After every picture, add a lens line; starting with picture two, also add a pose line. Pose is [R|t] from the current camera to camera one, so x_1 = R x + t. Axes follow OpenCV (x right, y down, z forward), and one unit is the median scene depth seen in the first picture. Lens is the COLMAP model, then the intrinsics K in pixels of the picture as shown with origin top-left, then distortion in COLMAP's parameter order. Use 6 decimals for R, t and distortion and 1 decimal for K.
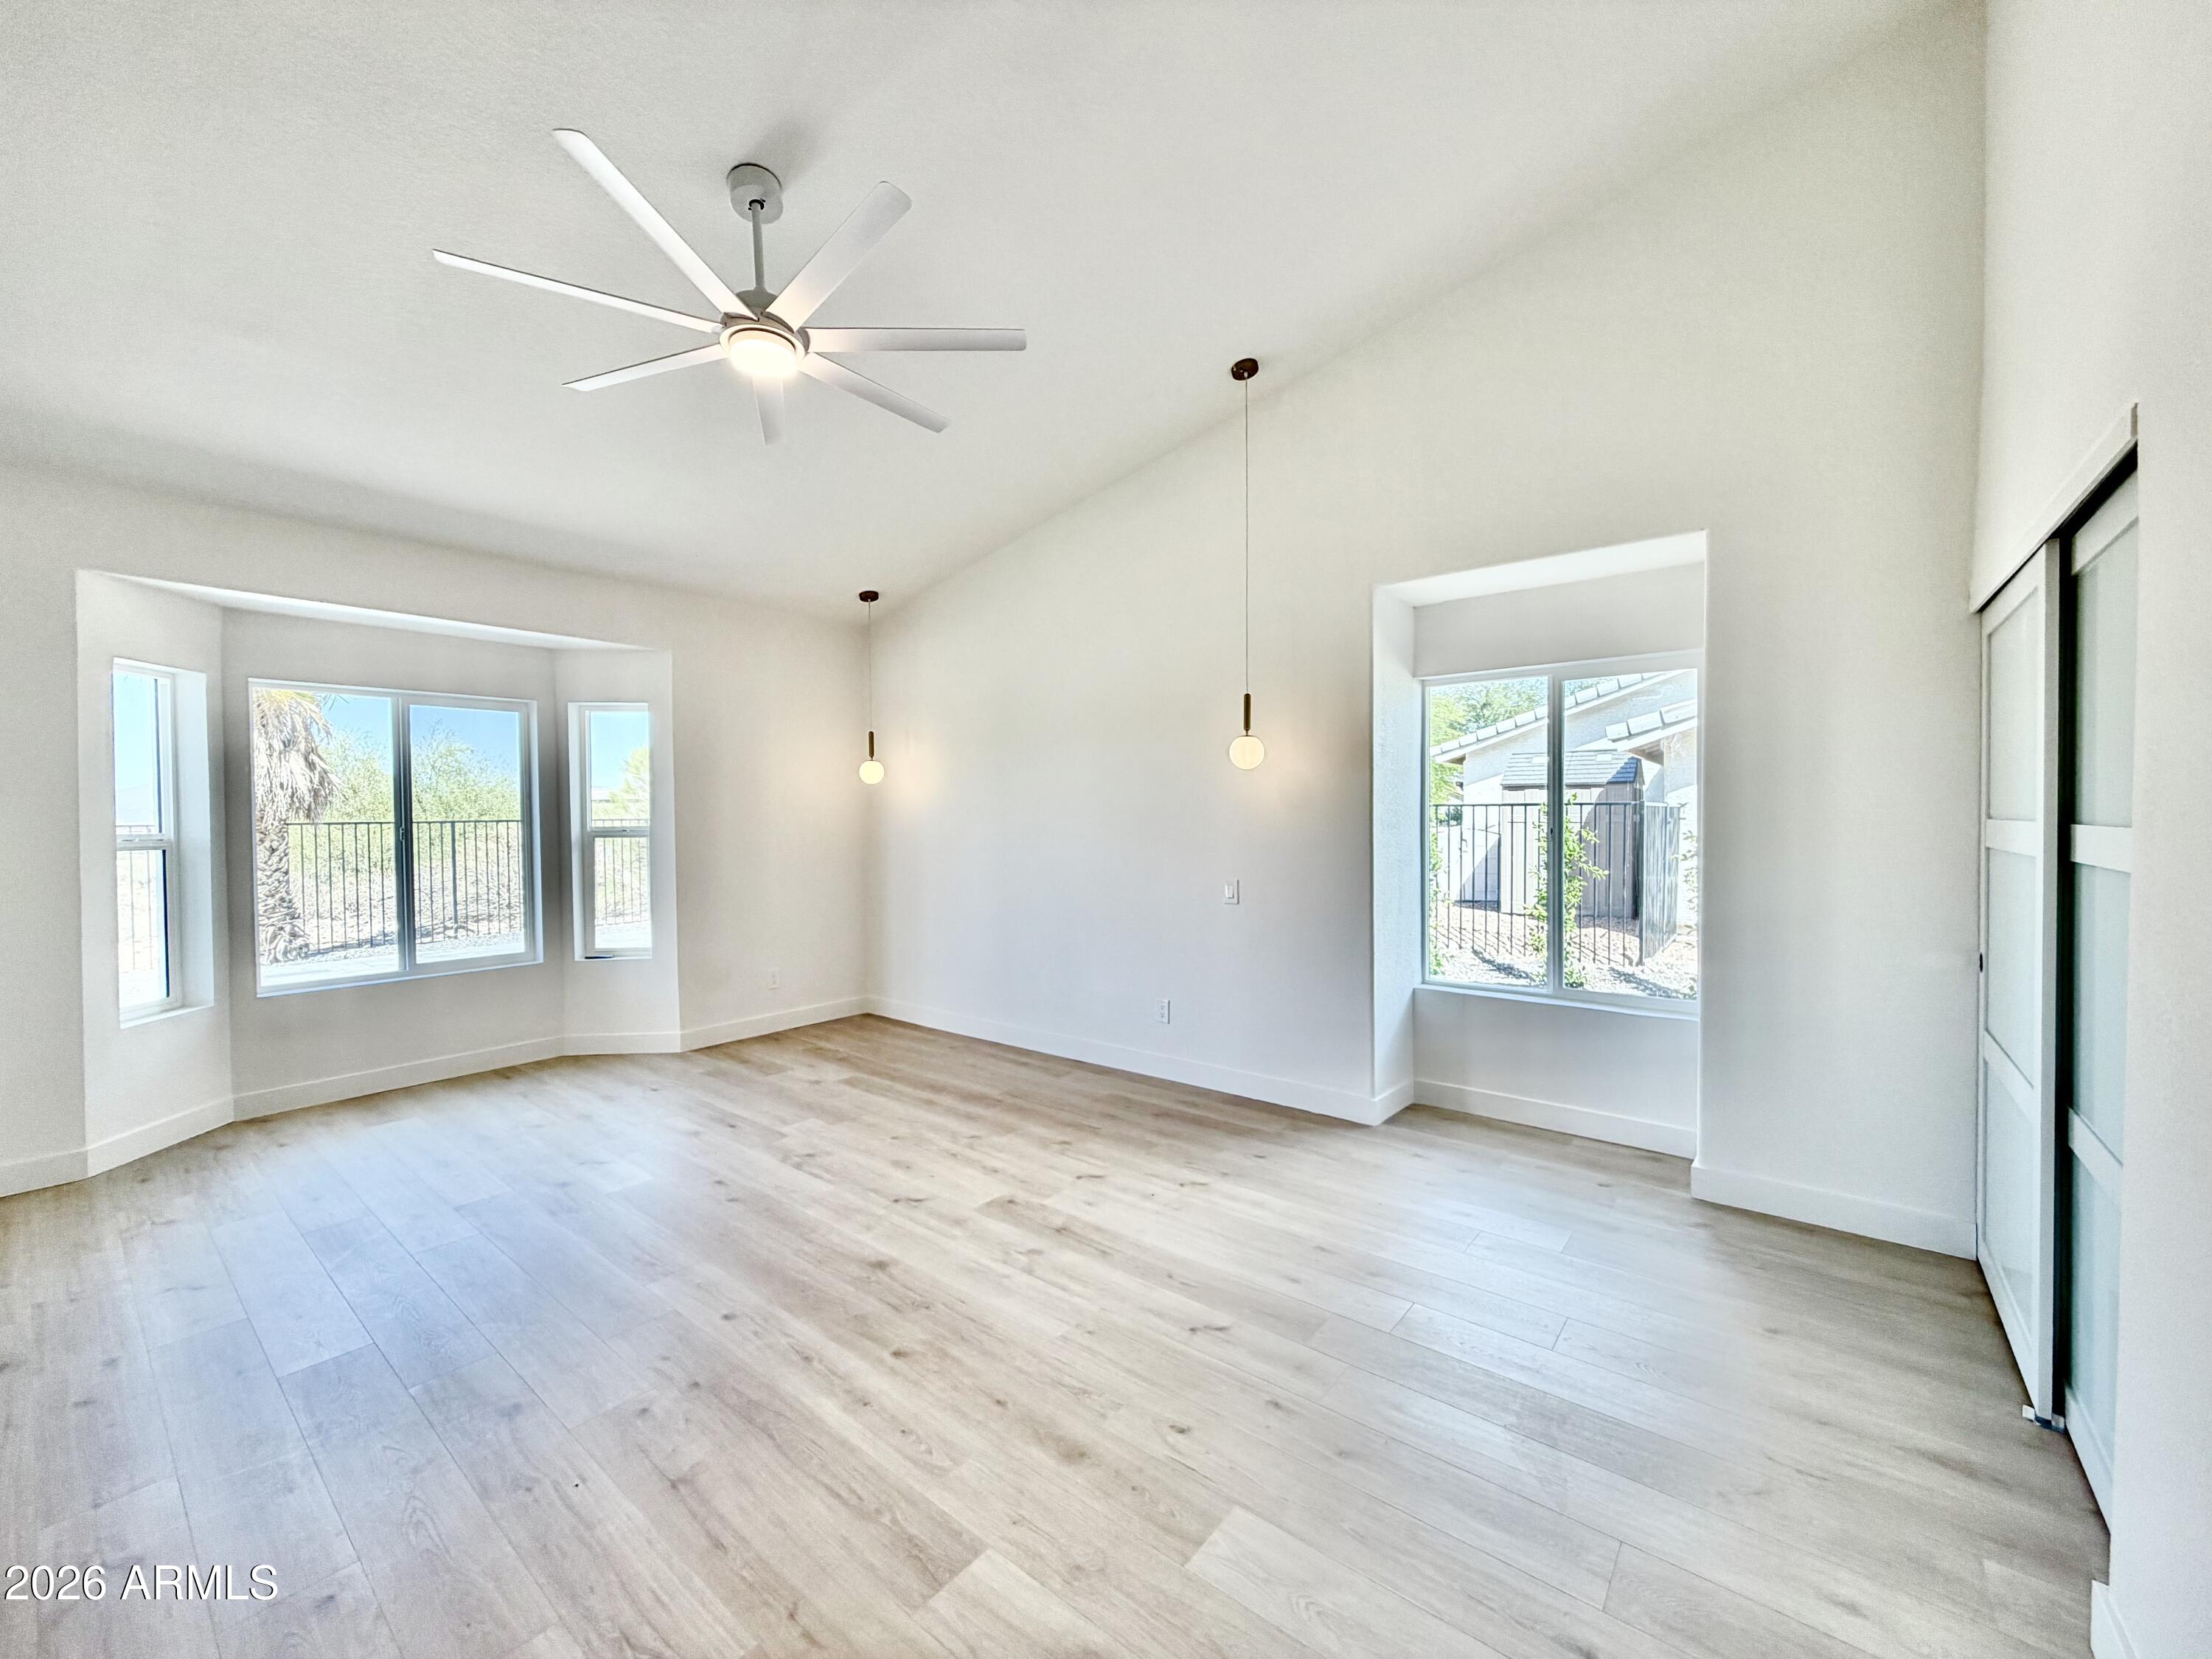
lens RADIAL K [[881.5, 0, 1101.9], [0, 881.5, 832.6], [0, 0, 1]] dist [0.001223, -0.000050]
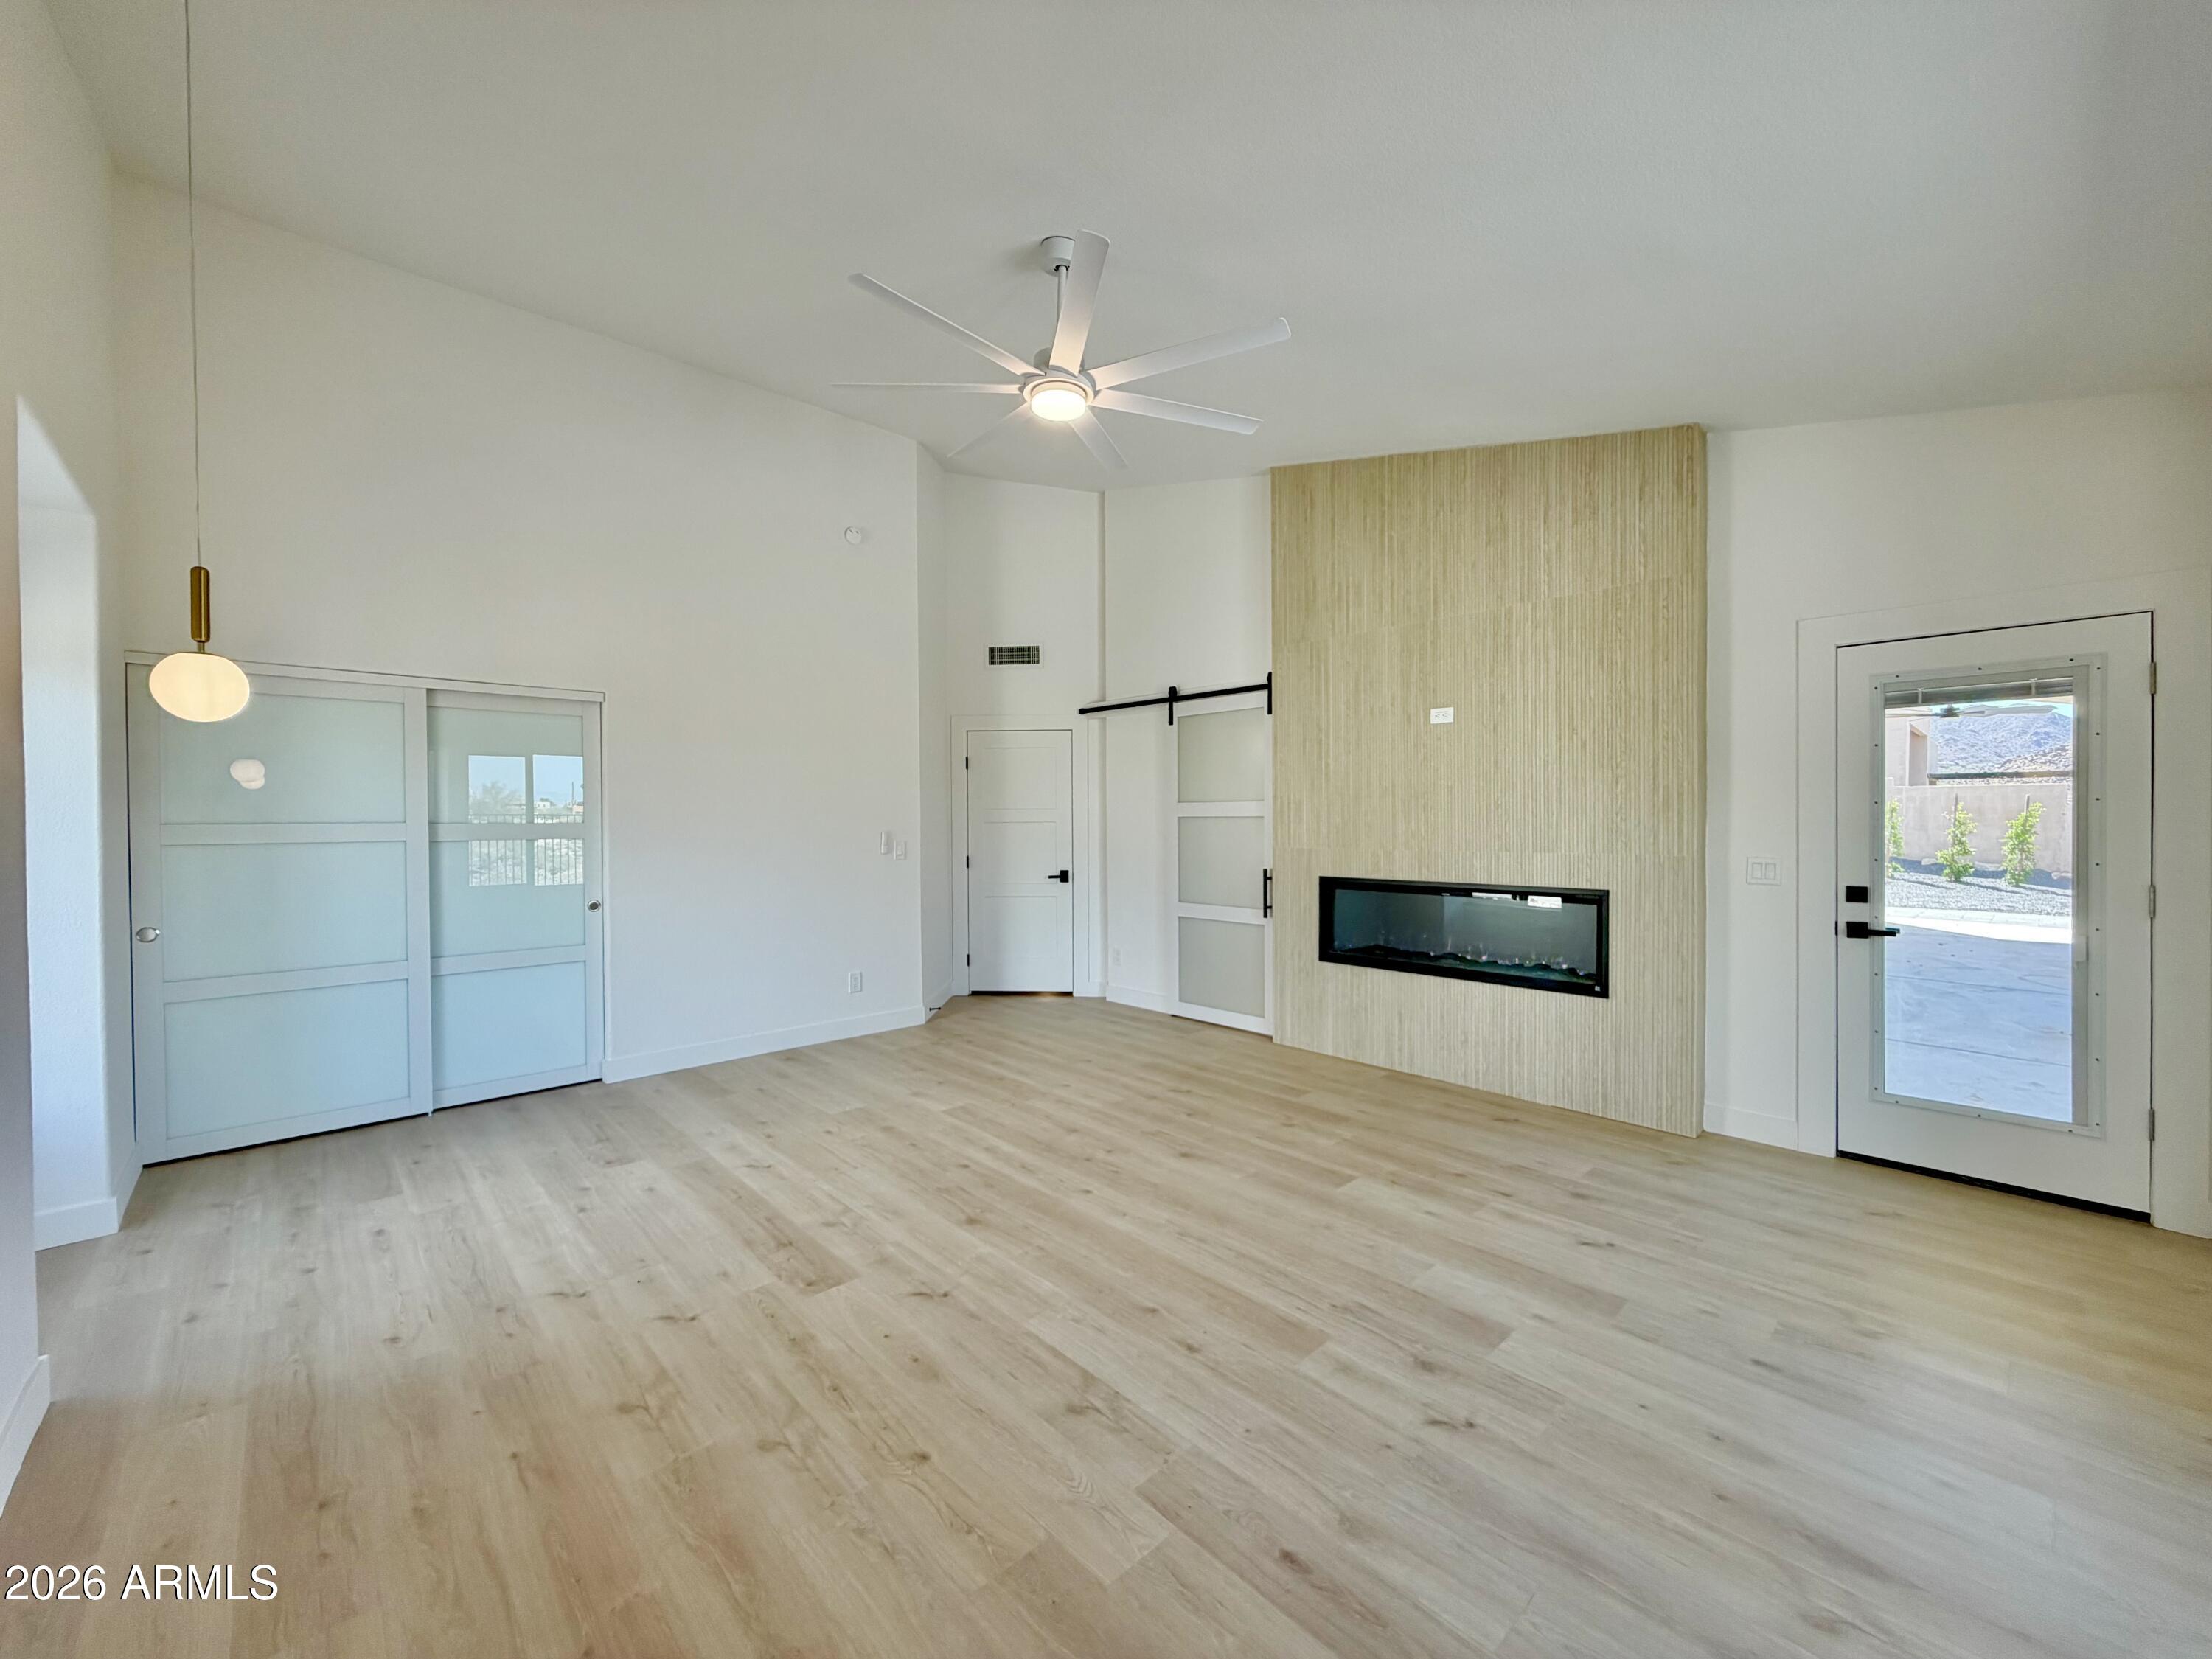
lens RADIAL K [[881.5, 0, 1103.2], [0, 881.5, 828.9], [0, 0, 1]] dist [0.001223, -0.000050]
pose [[-0.990084, 0.007427, 0.140281, -0.541593], [0.012067, 0.999407, 0.032249, -0.030389], [-0.139958, 0.033622, -0.989586, 1.941720]]
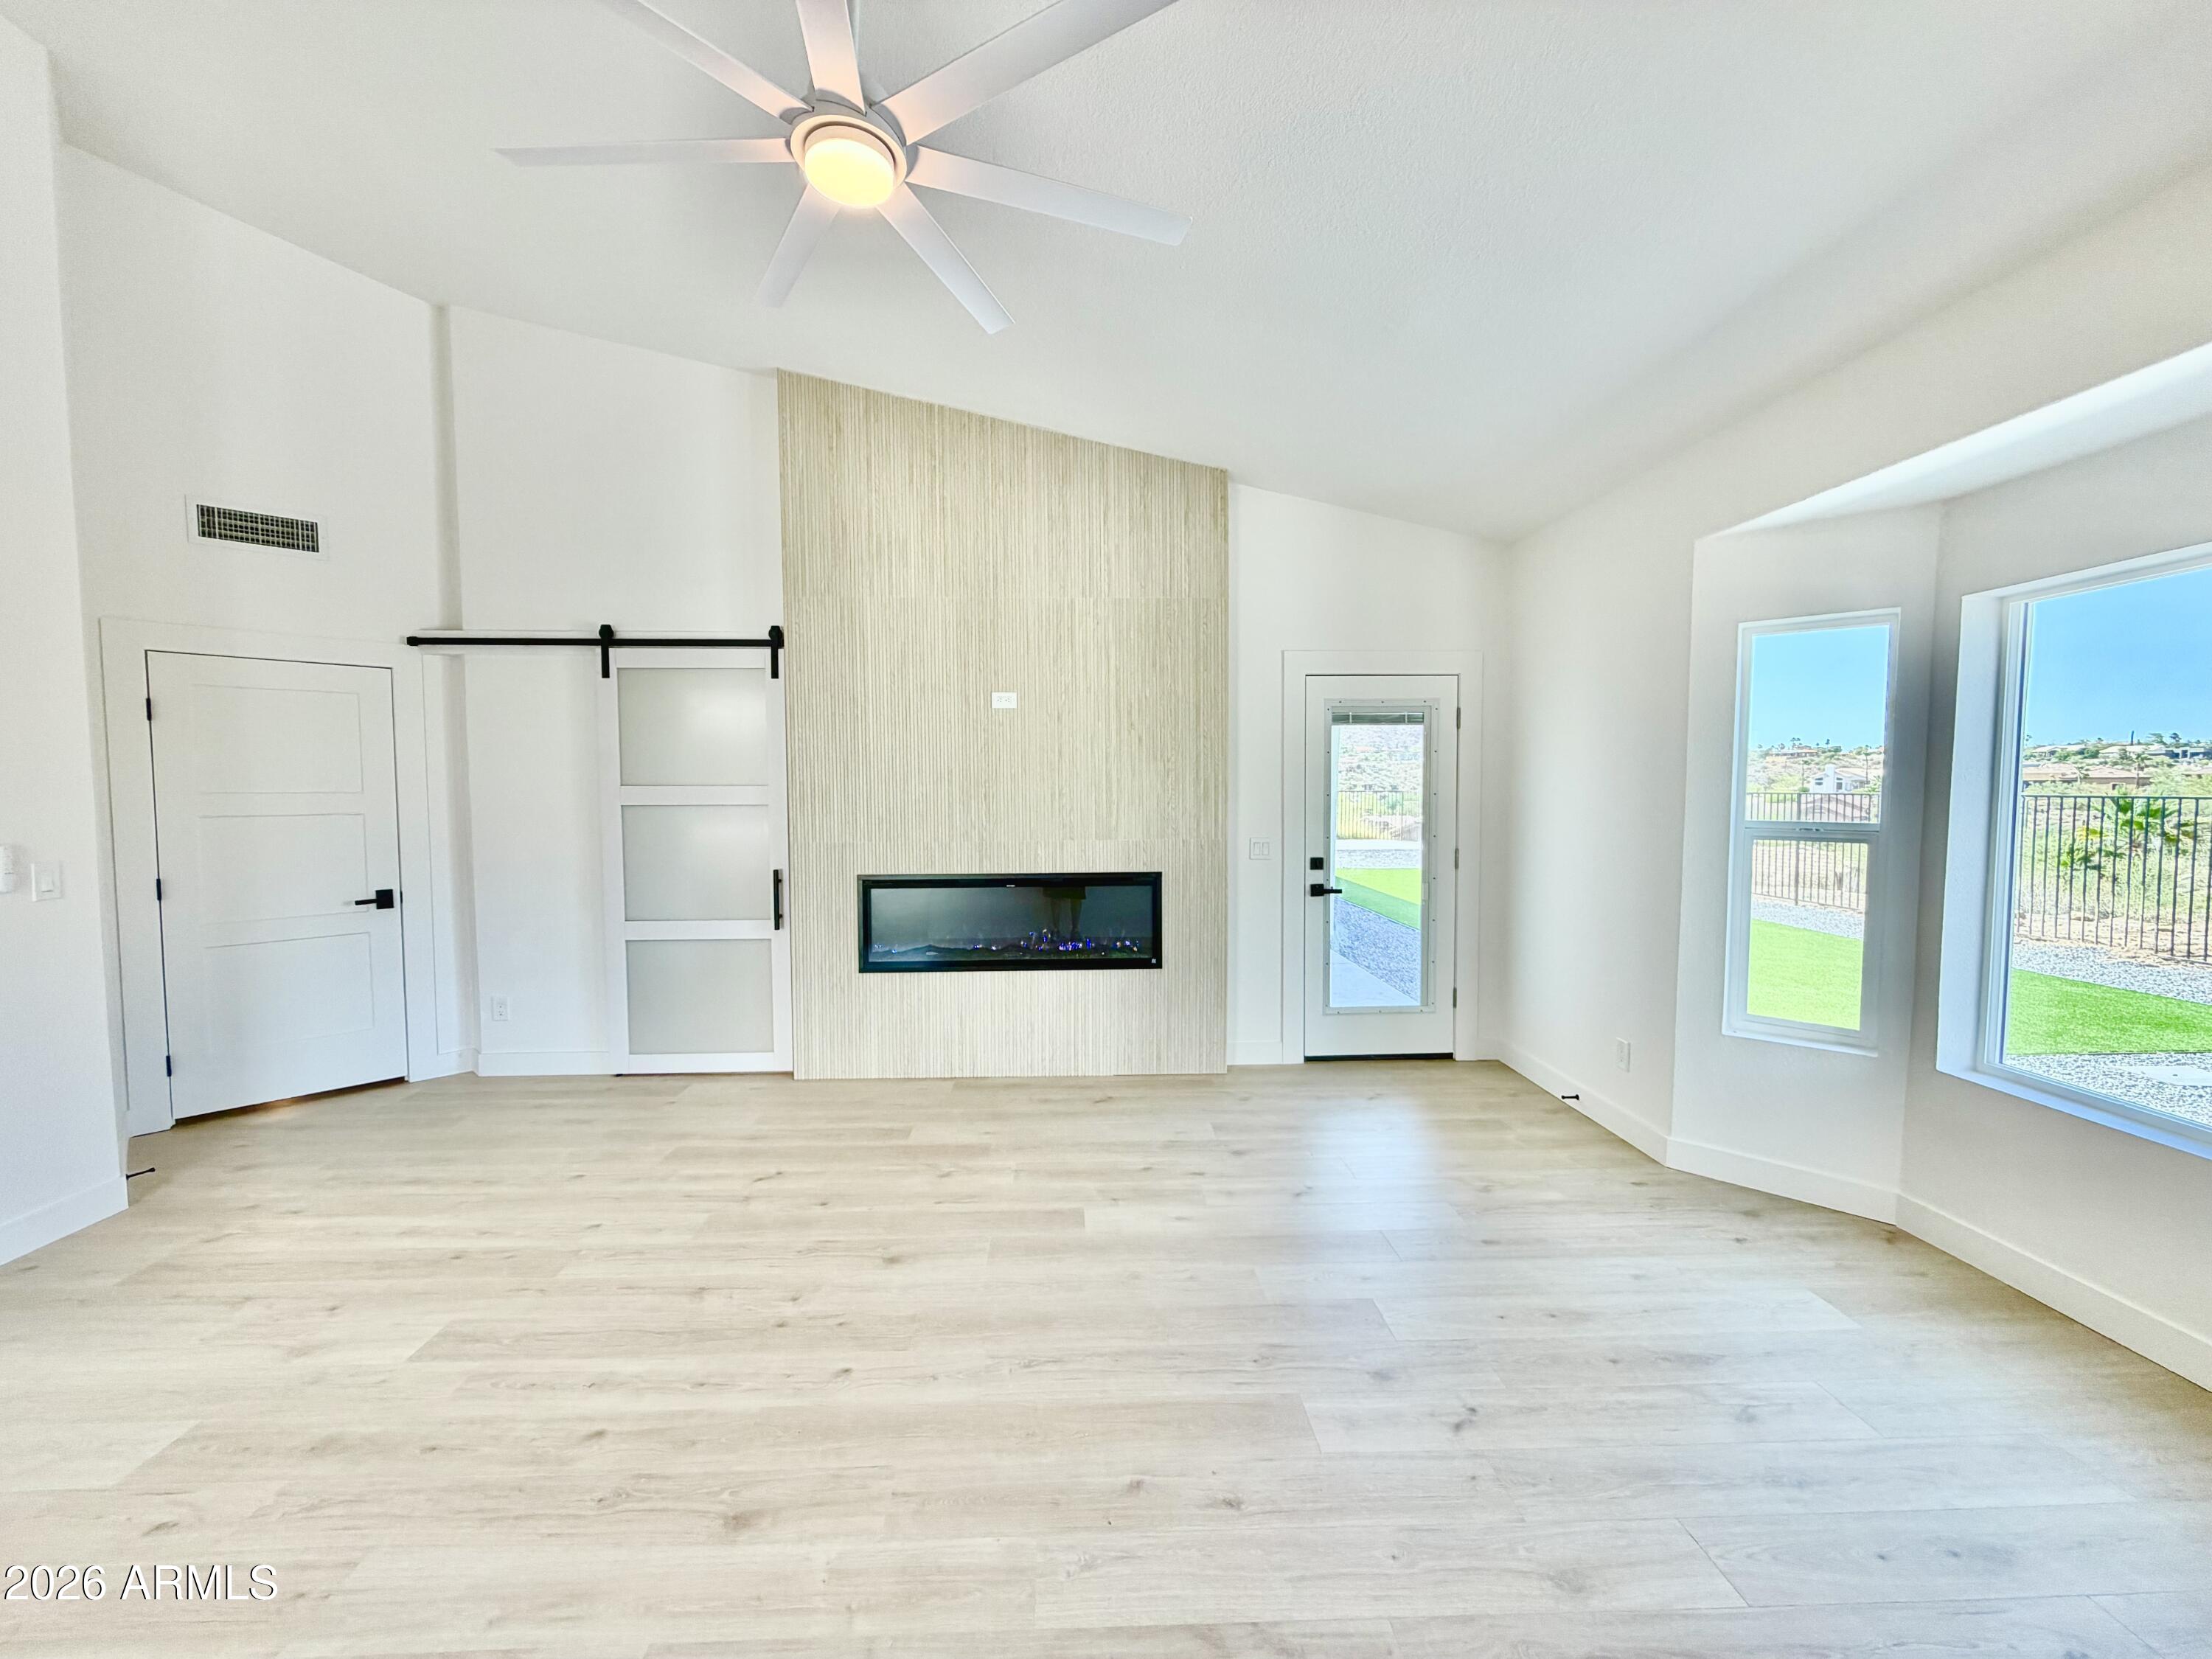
lens RADIAL K [[881.5, 0, 1101.2], [0, 881.5, 828.7], [0, 0, 1]] dist [0.001223, -0.000050]
pose [[-0.751714, 0.038912, -0.658340, -0.042462], [-0.007111, 0.997722, 0.067091, -0.057317], [0.659450, 0.055115, -0.749725, 1.545828]]
